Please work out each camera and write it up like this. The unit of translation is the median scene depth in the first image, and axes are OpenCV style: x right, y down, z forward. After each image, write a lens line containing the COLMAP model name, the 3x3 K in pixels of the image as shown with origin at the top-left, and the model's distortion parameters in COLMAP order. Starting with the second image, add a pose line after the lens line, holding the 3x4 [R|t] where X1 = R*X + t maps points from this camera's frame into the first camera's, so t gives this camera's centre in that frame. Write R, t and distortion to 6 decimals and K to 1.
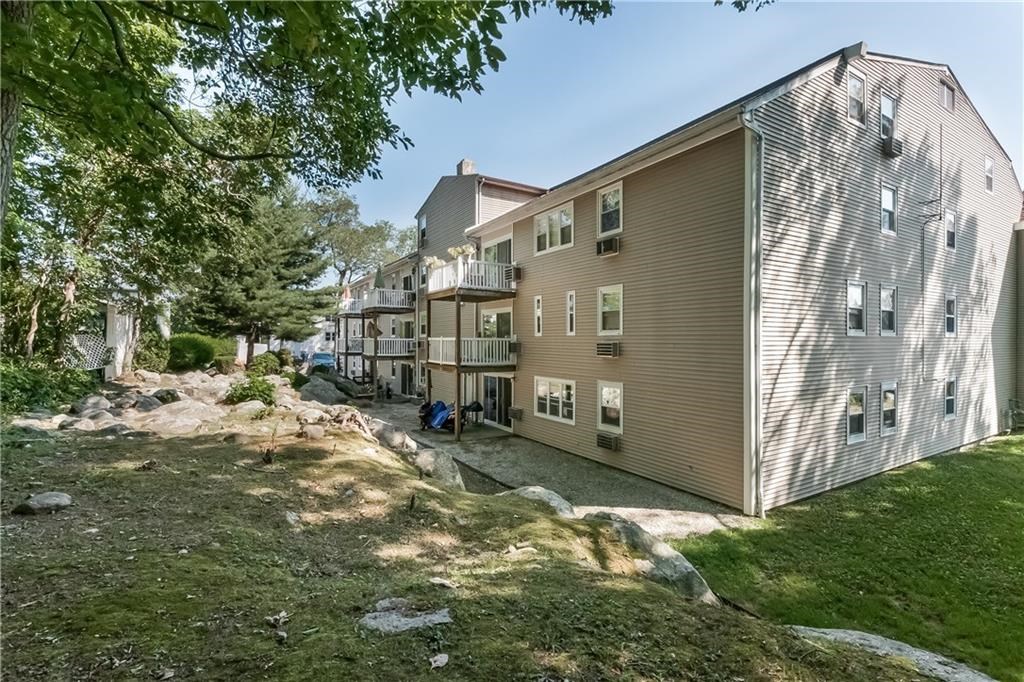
lens RADIAL K [[461.4, 0, 512.0], [0, 461.4, 341.0], [0, 0, 1]] dist [0.000422, -0.009916]
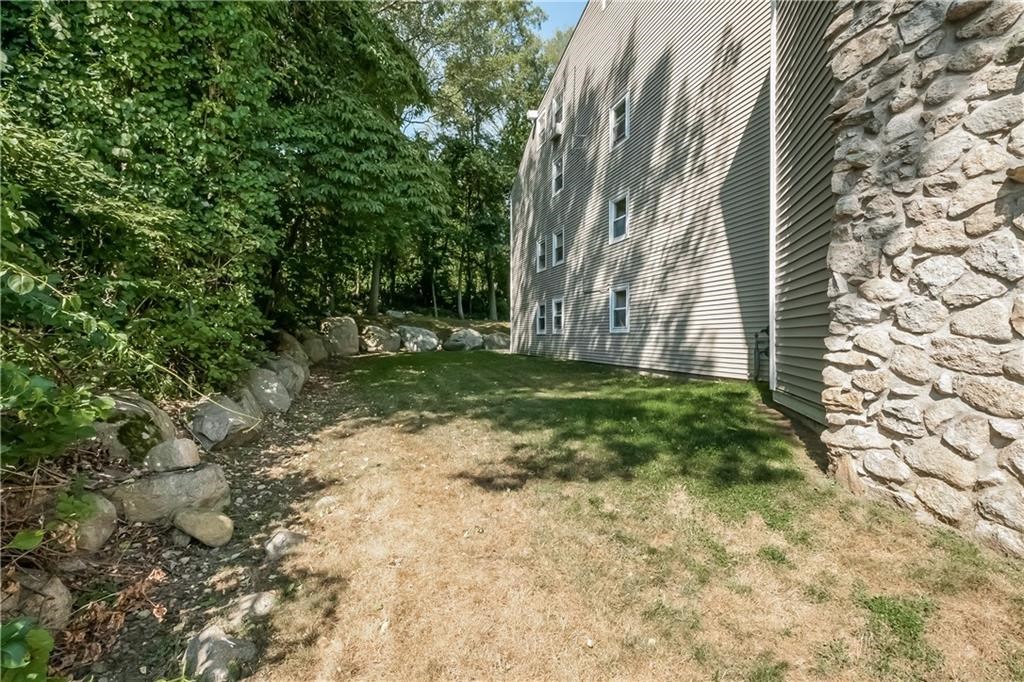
lens RADIAL K [[461.4, 0, 512.0], [0, 461.4, 341.0], [0, 0, 1]] dist [0.000422, -0.009916]
pose [[-0.235492, 0.000319, -0.971876, 2.595540], [-0.002844, 0.999995, 0.001017, 0.252634], [0.971872, 0.003004, -0.235490, 1.382482]]
